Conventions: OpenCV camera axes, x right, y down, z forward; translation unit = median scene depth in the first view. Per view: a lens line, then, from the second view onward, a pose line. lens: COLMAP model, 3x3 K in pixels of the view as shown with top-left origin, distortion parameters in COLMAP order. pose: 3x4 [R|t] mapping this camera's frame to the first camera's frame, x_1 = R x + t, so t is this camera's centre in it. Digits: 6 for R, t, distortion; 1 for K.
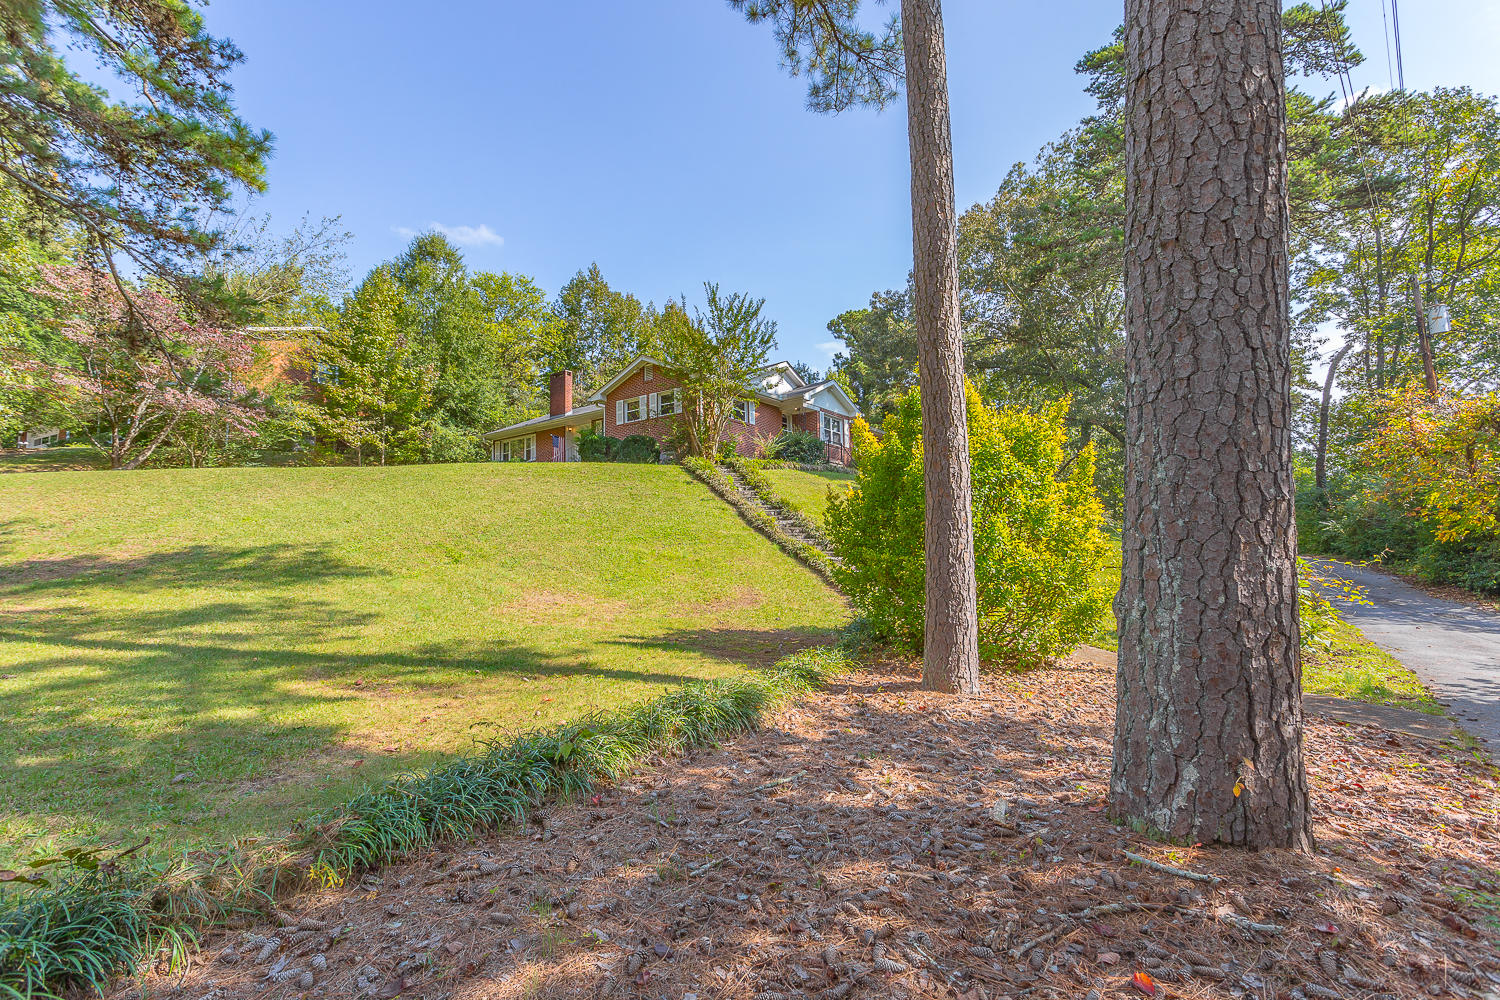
lens RADIAL K [[713.2, 0, 750.0], [0, 713.2, 493.3], [0, 0, 1]] dist [-0.000921, 0.001929]
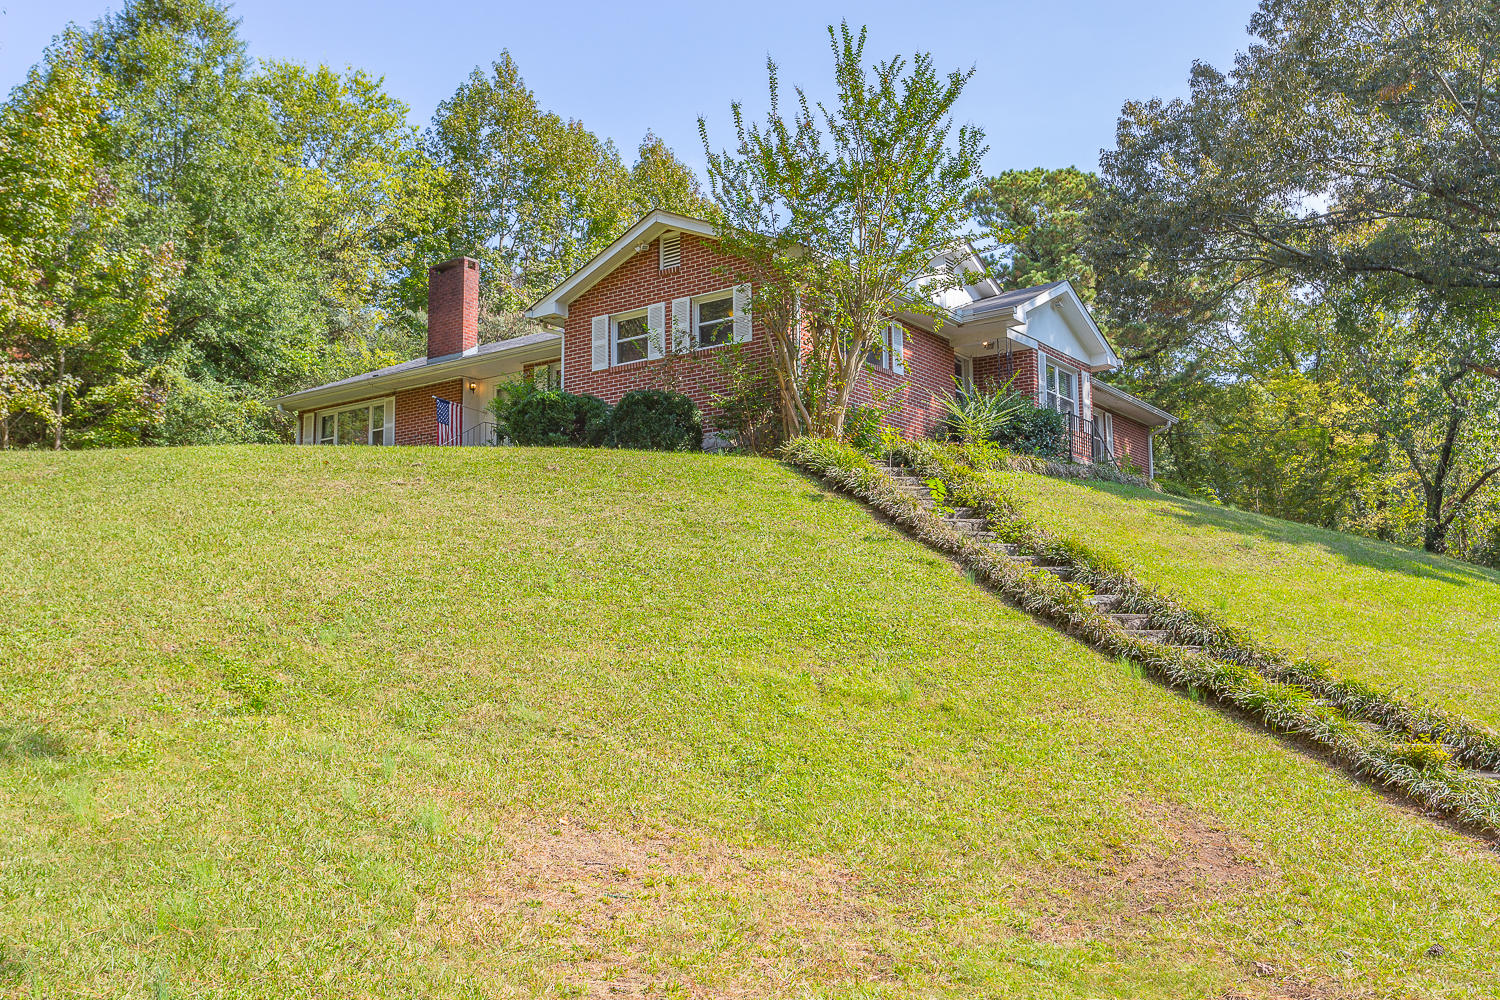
lens RADIAL K [[1331.4, 0, 751.4], [0, 1331.4, 506.0], [0, 0, 1]] dist [0.012528, -0.015179]
pose [[0.999912, 0.012995, 0.002804, -0.071393], [-0.012921, 0.999602, -0.025090, 0.005289], [-0.003129, 0.025052, 0.999681, 0.143701]]
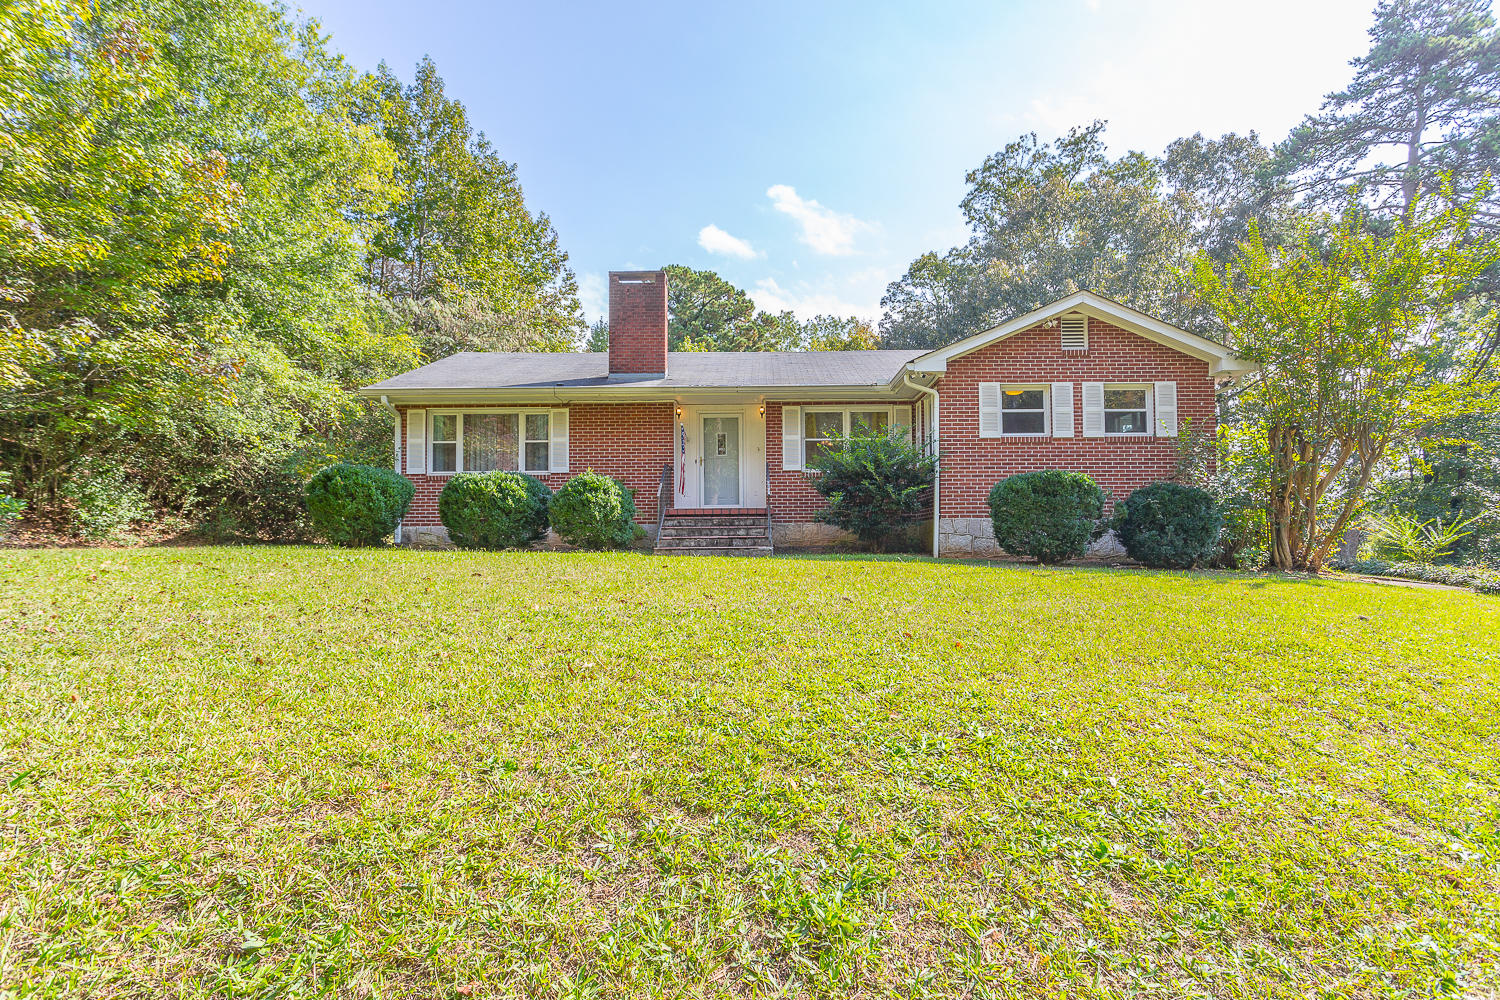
lens RADIAL K [[713.2, 0, 751.5], [0, 713.2, 499.2], [0, 0, 1]] dist [-0.000921, 0.001929]
pose [[0.801743, 0.042599, 0.596149, -0.447152], [-0.070677, 0.997215, 0.023793, -0.046257], [-0.593476, -0.061210, 0.802521, 0.579157]]
